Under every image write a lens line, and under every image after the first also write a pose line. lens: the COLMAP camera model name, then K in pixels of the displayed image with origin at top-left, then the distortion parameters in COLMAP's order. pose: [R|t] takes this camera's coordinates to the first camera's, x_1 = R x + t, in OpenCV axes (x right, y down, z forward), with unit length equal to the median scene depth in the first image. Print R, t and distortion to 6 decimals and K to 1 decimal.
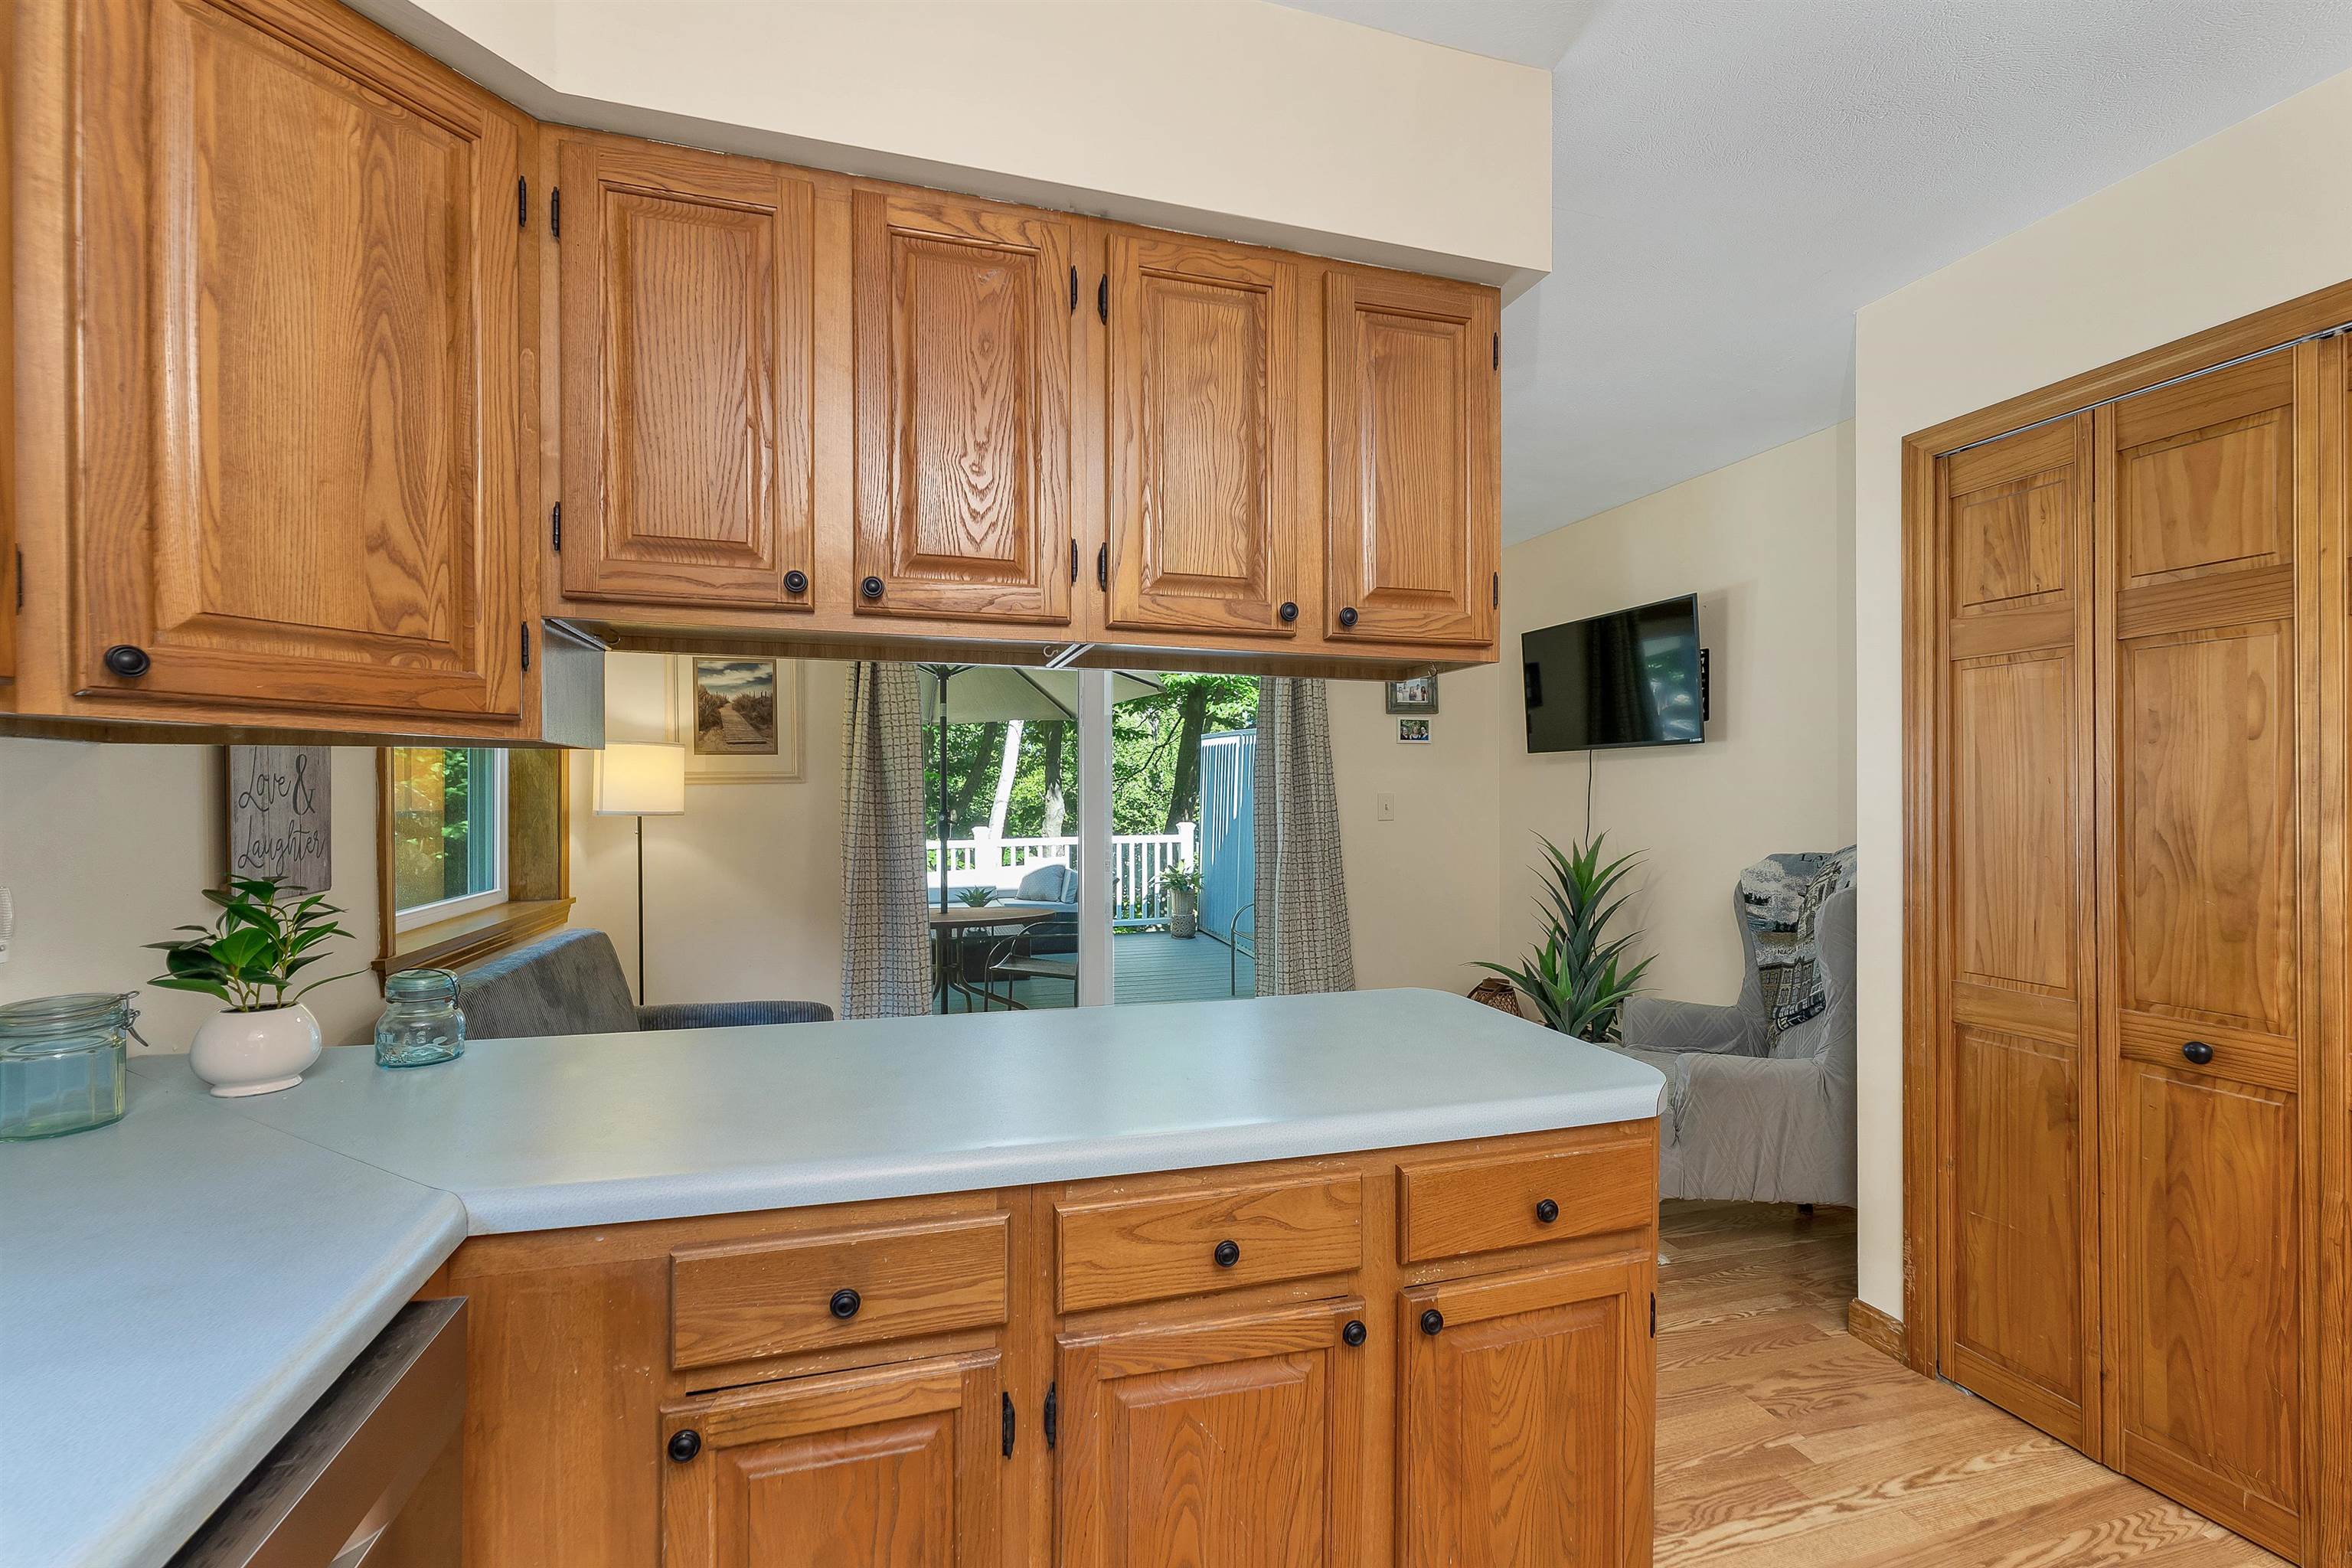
lens RADIAL K [[971.8, 0, 1160.4], [0, 971.8, 790.3], [0, 0, 1]] dist [0.001077, -0.000028]
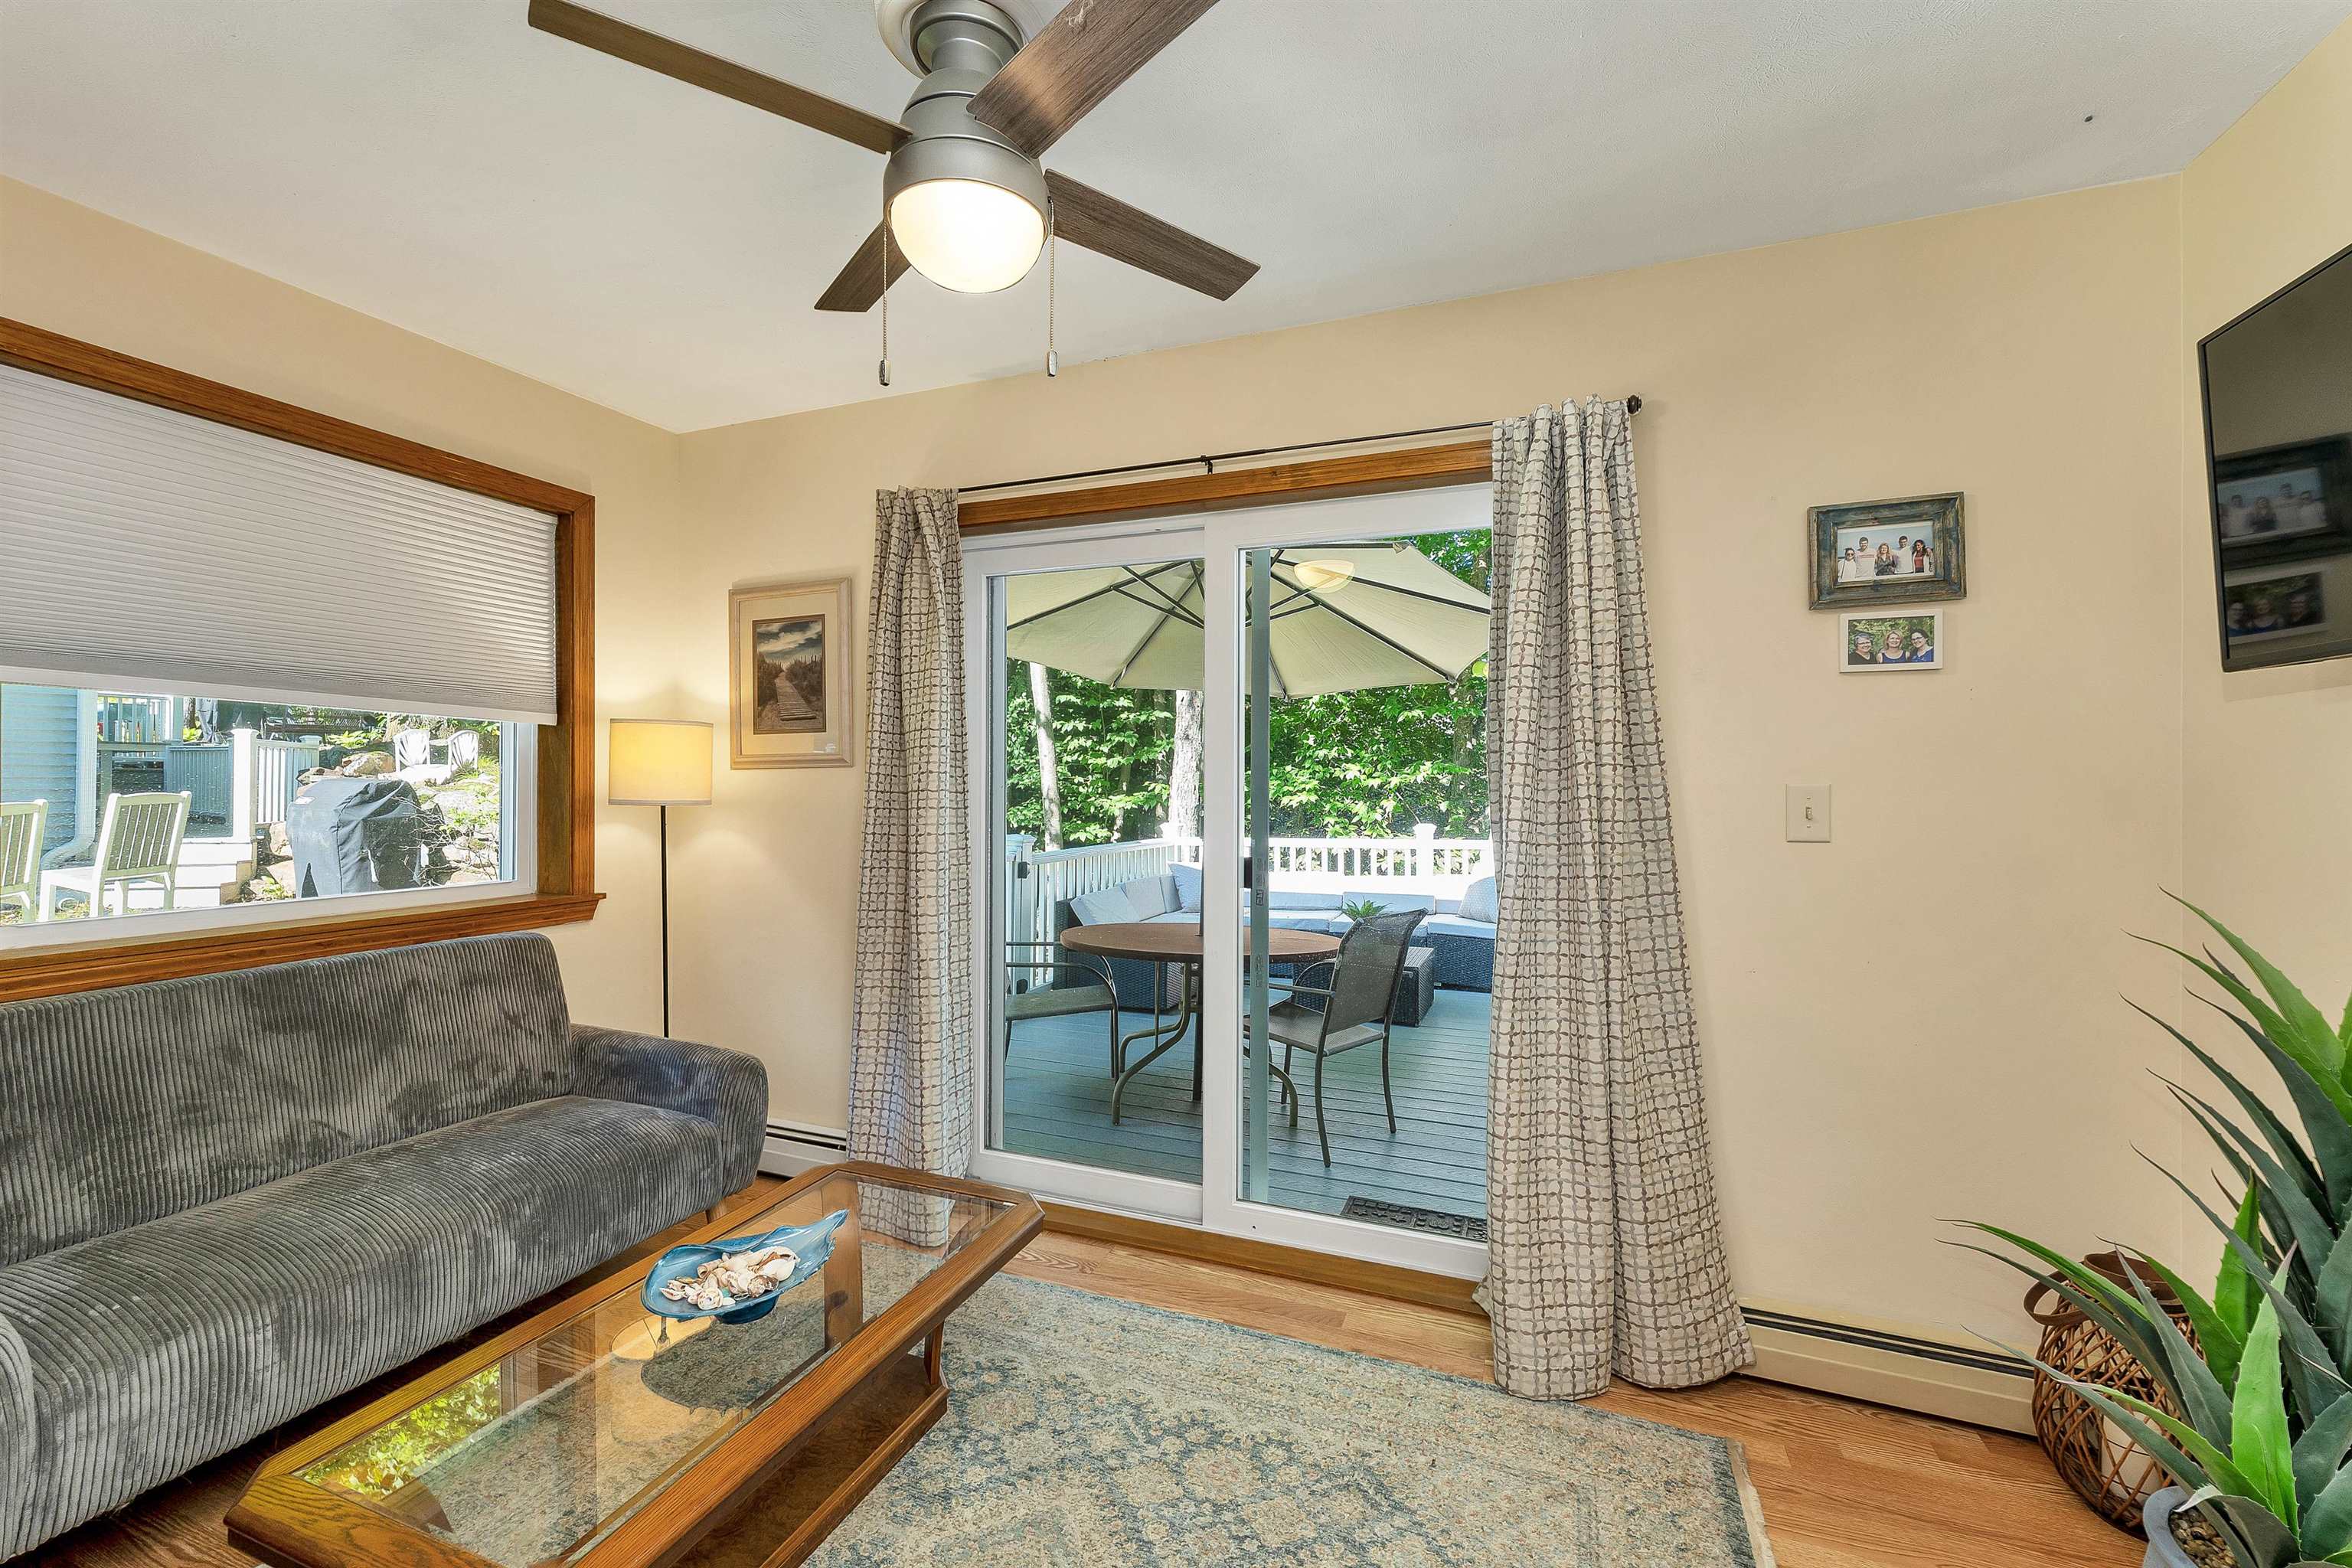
lens RADIAL K [[971.8, 0, 1160.4], [0, 971.8, 790.3], [0, 0, 1]] dist [0.001077, -0.000028]
pose [[0.786414, 0.009078, -0.617634, 0.671655], [-0.002871, 0.999935, 0.011042, 0.004354], [0.617694, -0.006911, 0.786388, 1.095354]]
